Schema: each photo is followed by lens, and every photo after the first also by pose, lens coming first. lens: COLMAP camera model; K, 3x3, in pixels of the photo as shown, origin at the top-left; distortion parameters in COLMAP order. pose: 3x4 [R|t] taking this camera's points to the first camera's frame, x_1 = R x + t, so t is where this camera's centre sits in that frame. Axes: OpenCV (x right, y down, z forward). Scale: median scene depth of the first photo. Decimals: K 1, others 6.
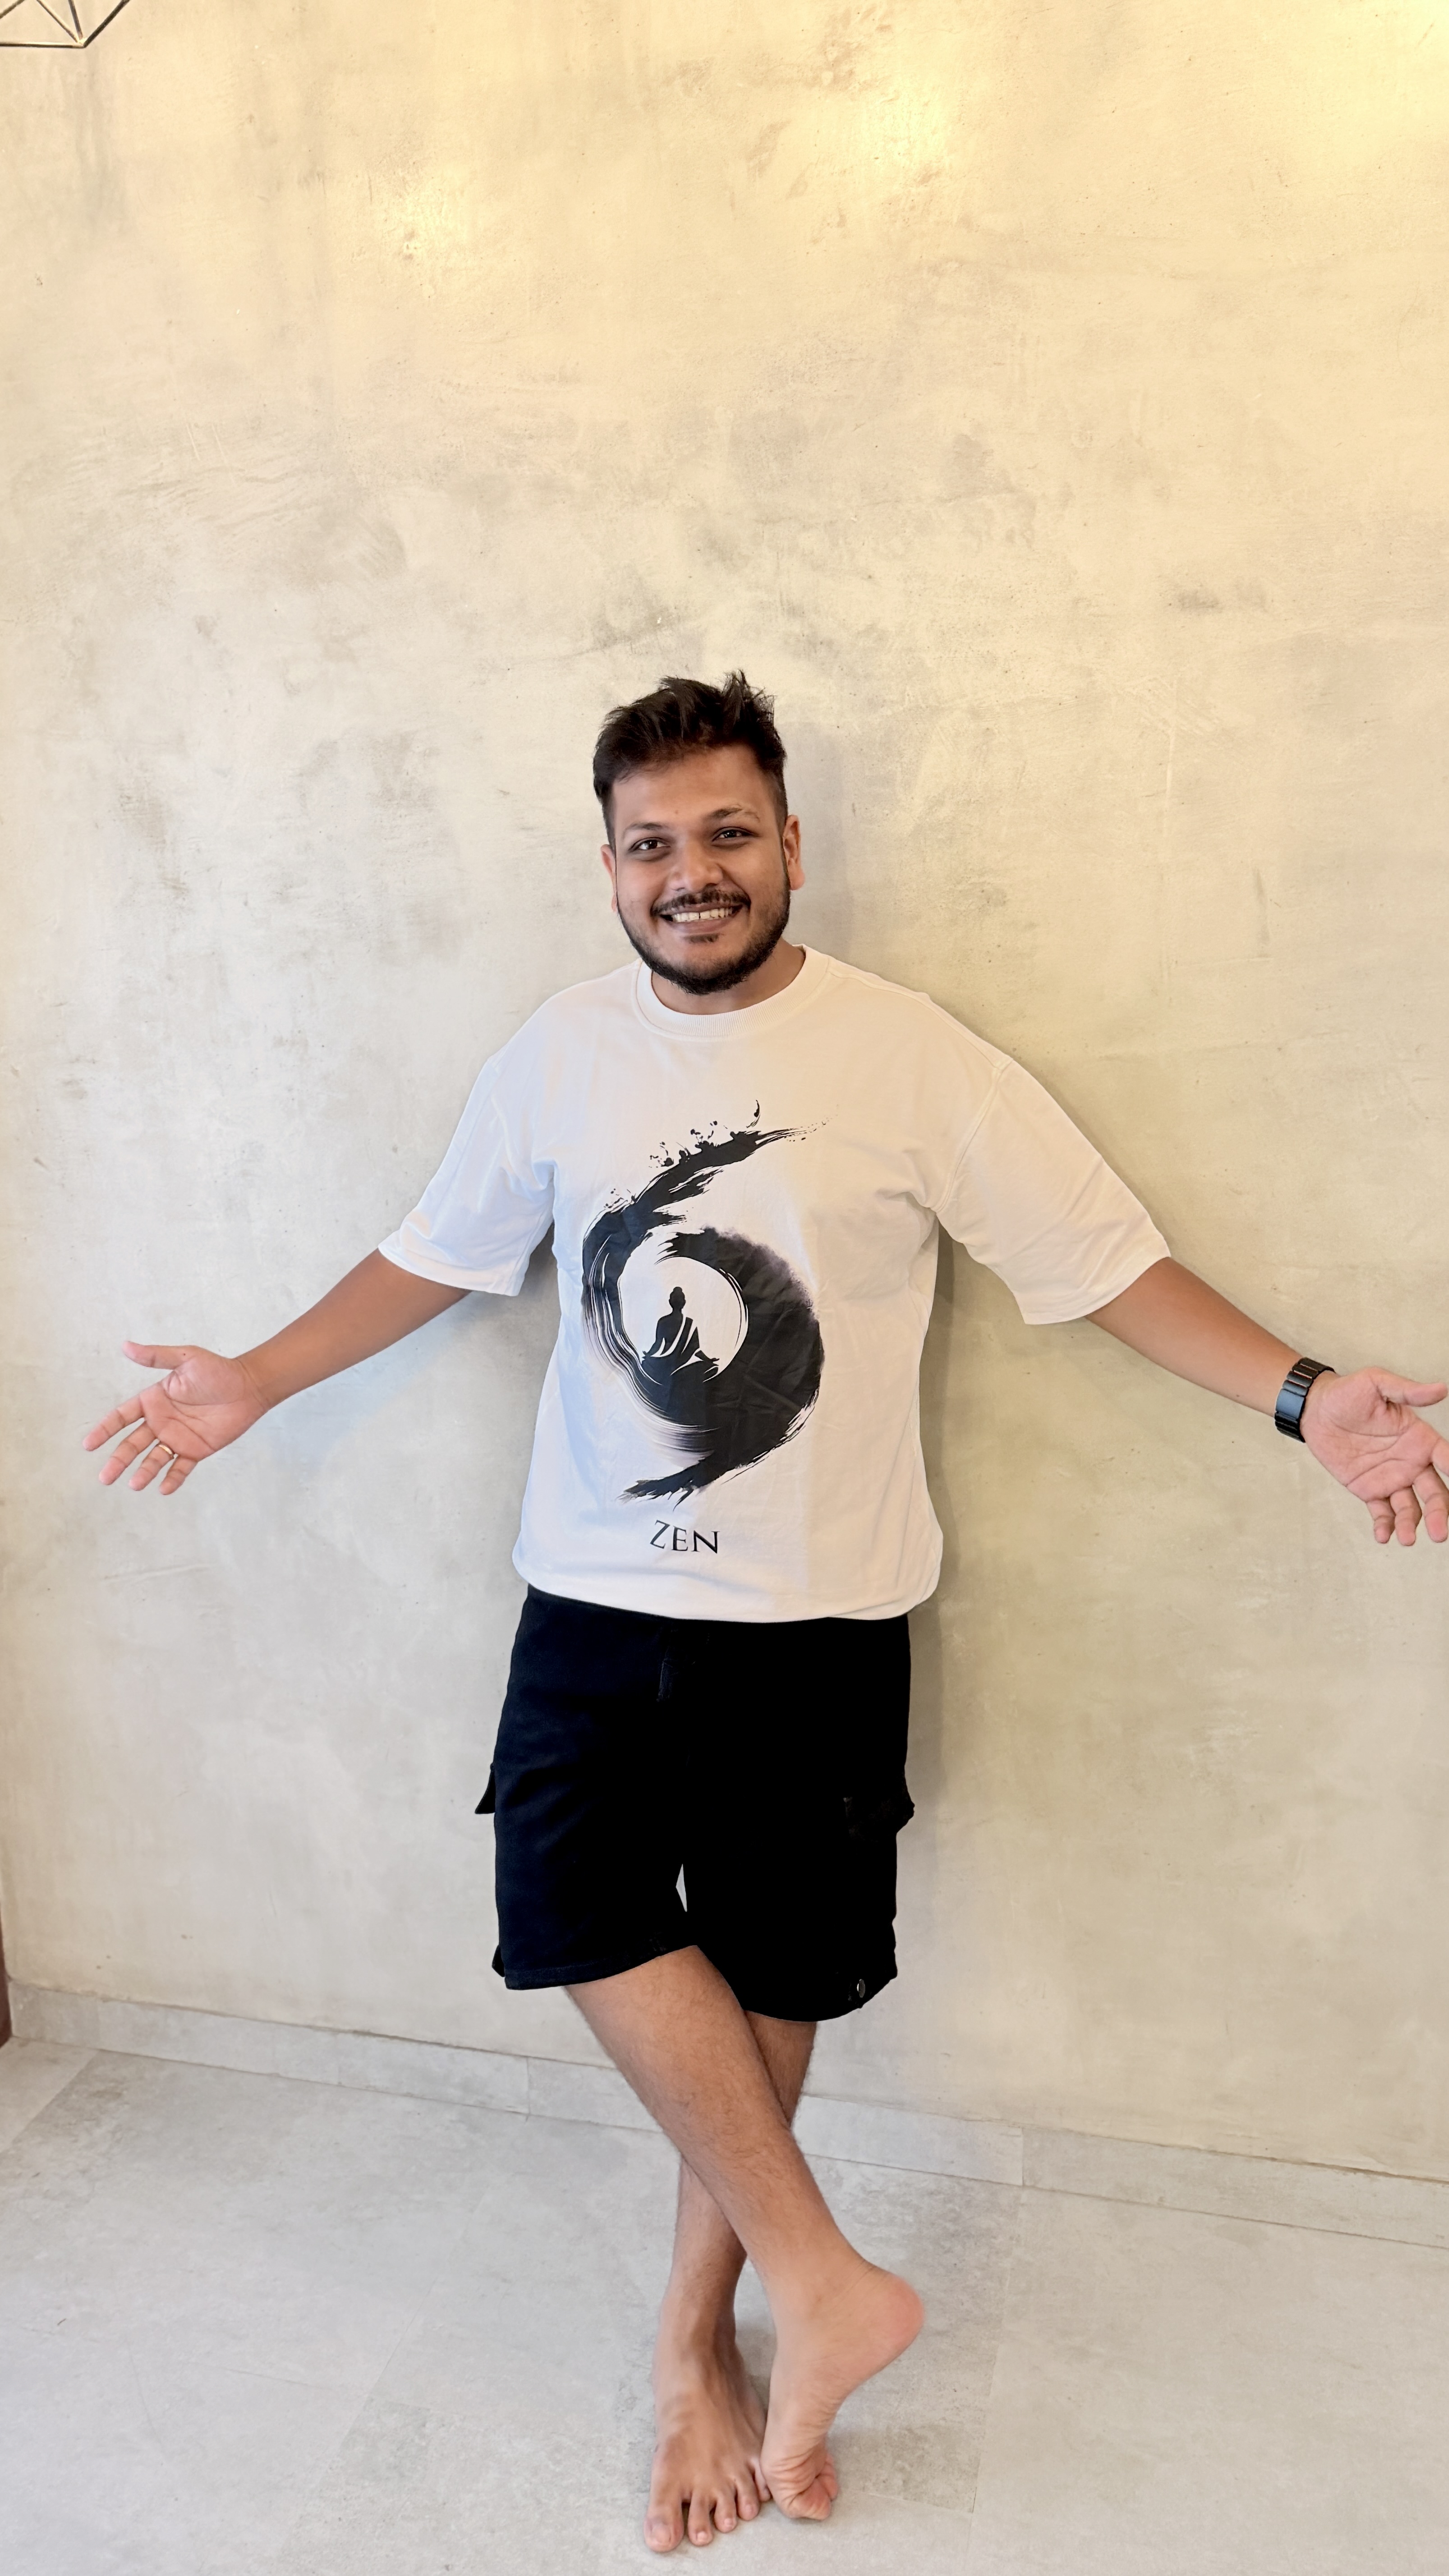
lens RADIAL K [[1771.4, 0, 734.5], [0, 1771.4, 1278.3], [0, 0, 1]] dist [-0.010283, -0.007867]
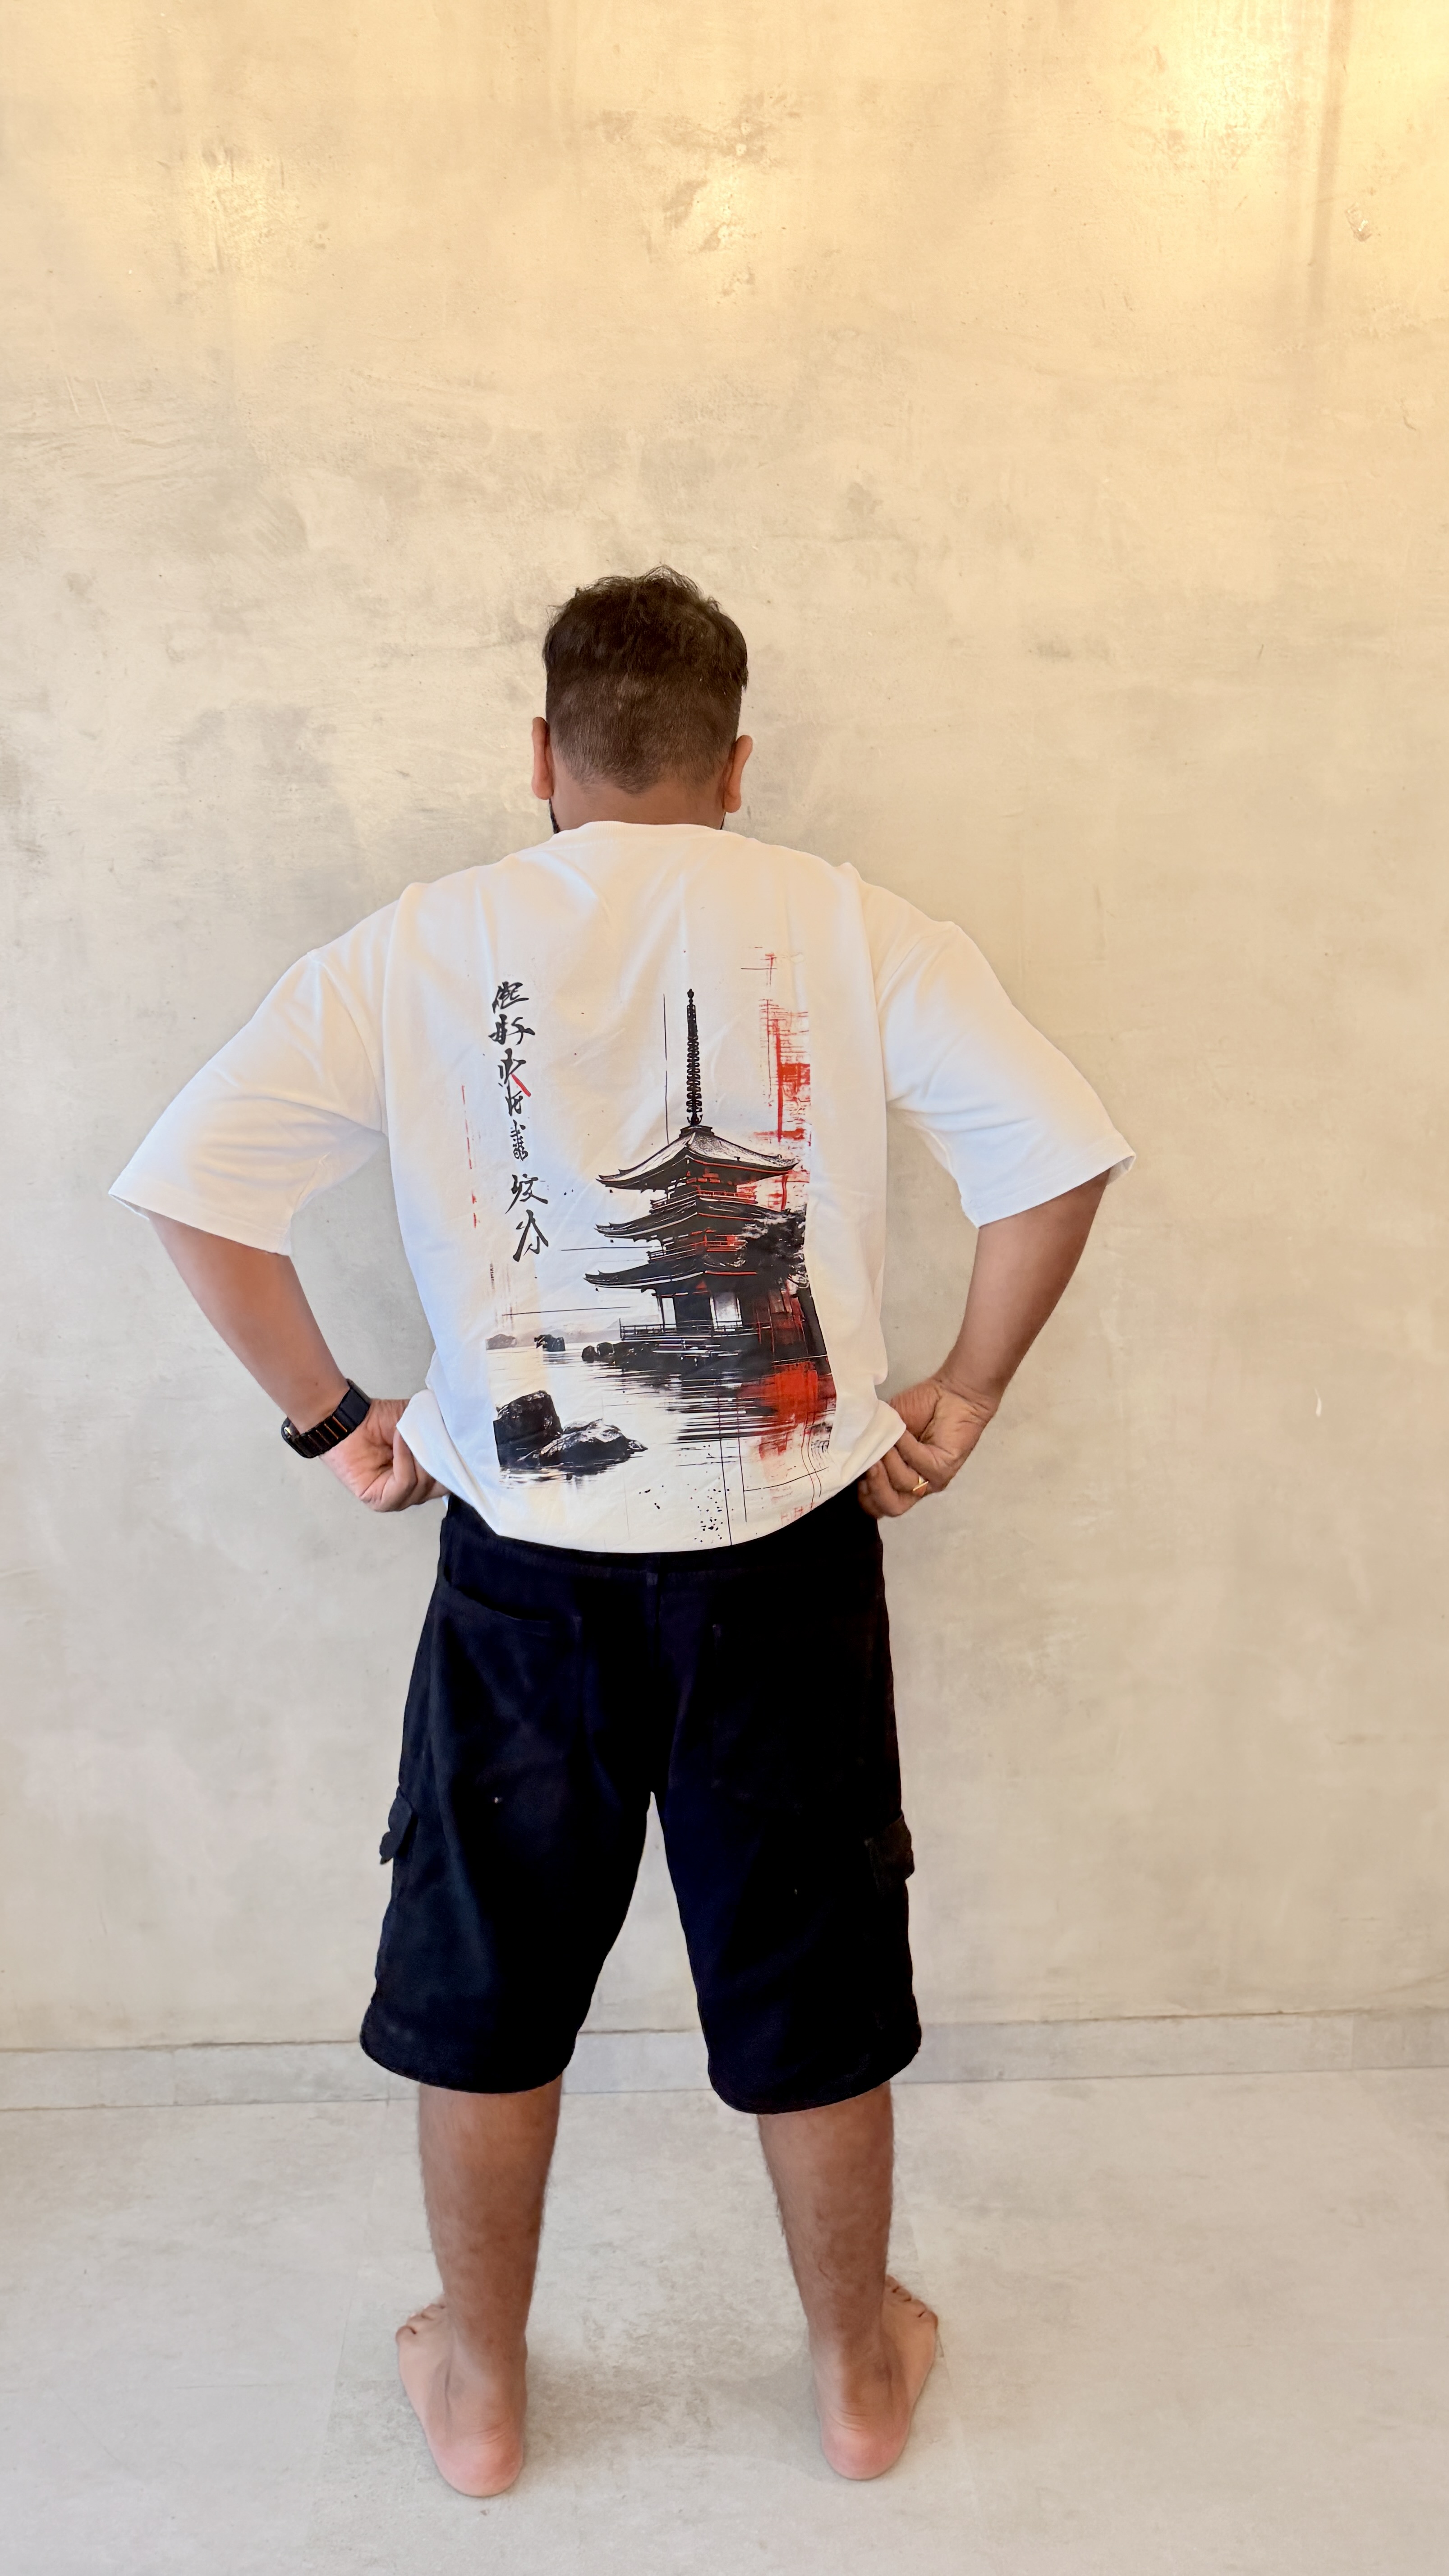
lens RADIAL K [[1771.4, 0, 708.3], [0, 1771.4, 1265.8], [0, 0, 1]] dist [-0.010283, -0.007867]
pose [[0.950515, -0.015208, 0.310307, -0.291839], [0.025097, 0.999296, -0.027902, 0.043753], [-0.309664, 0.034309, 0.950227, -0.018188]]
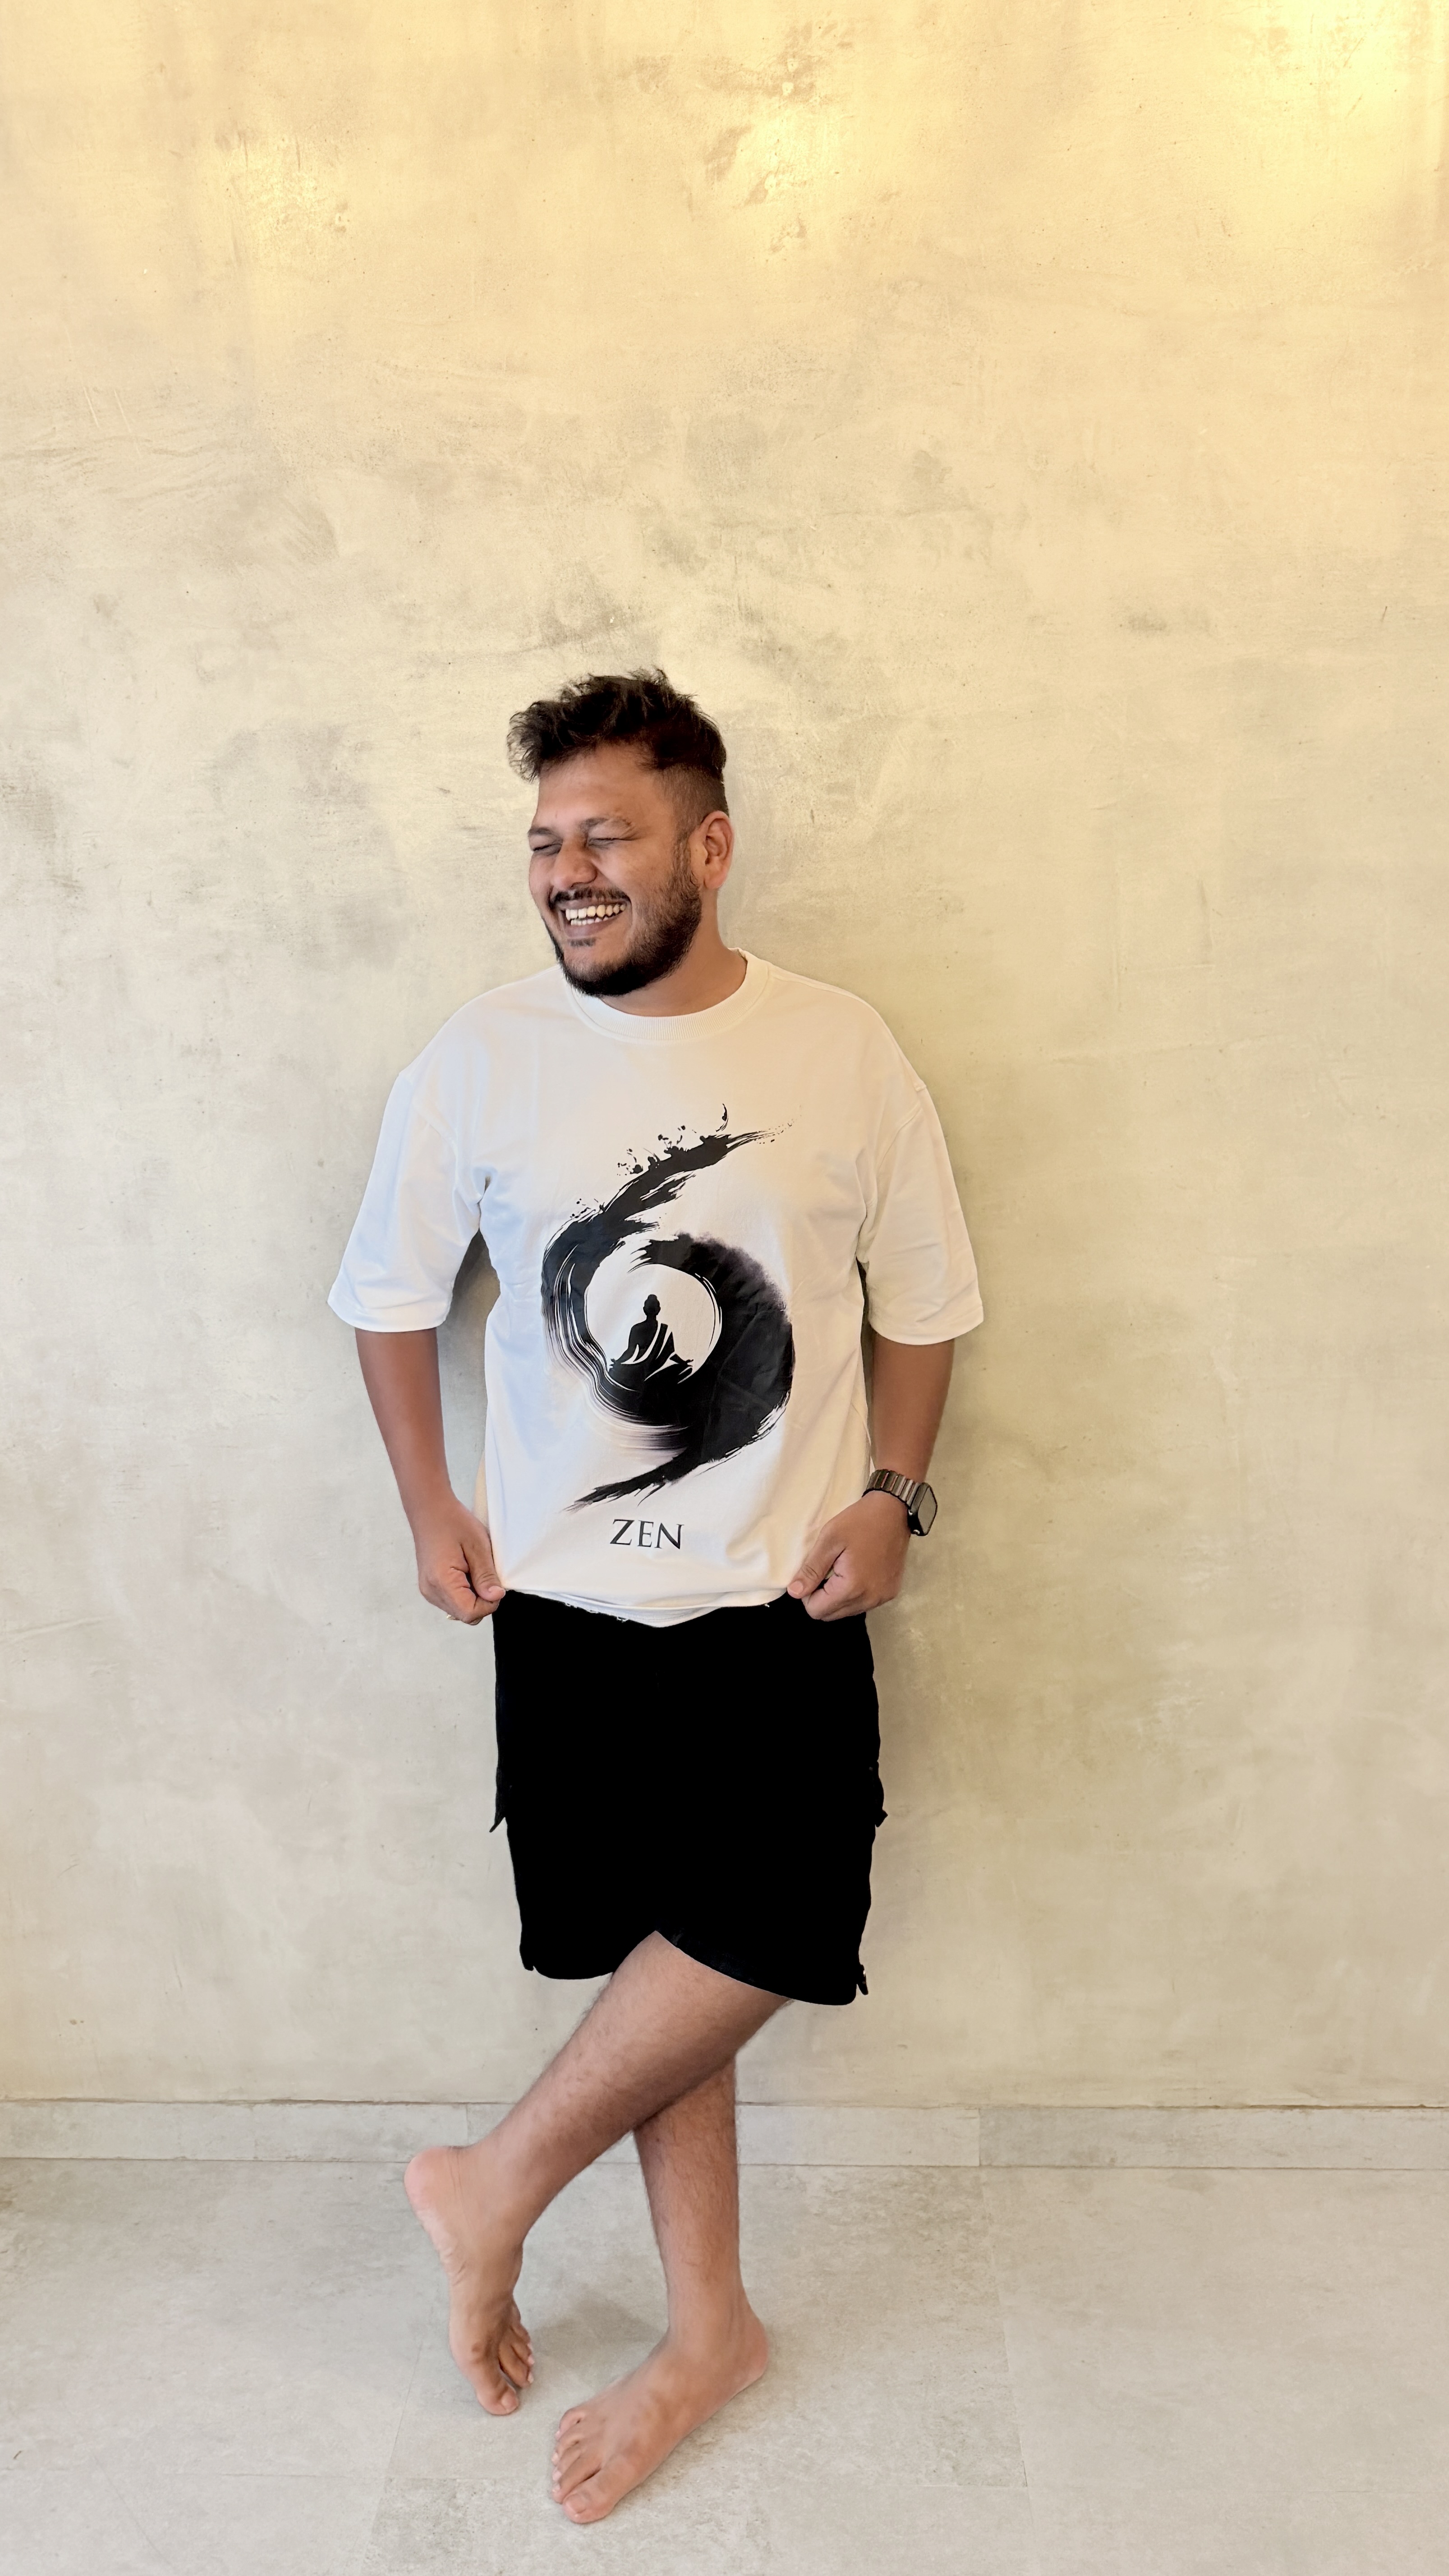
lens RADIAL K [[1771.4, 0, 713.2], [0, 1771.4, 1289.0], [0, 0, 1]] dist [-0.010283, -0.007867]
pose [[0.977661, -0.033283, 0.207538, -0.201232], [0.035121, 0.999370, -0.005177, 0.007574], [-0.207235, 0.012351, 0.978213, 0.028726]]
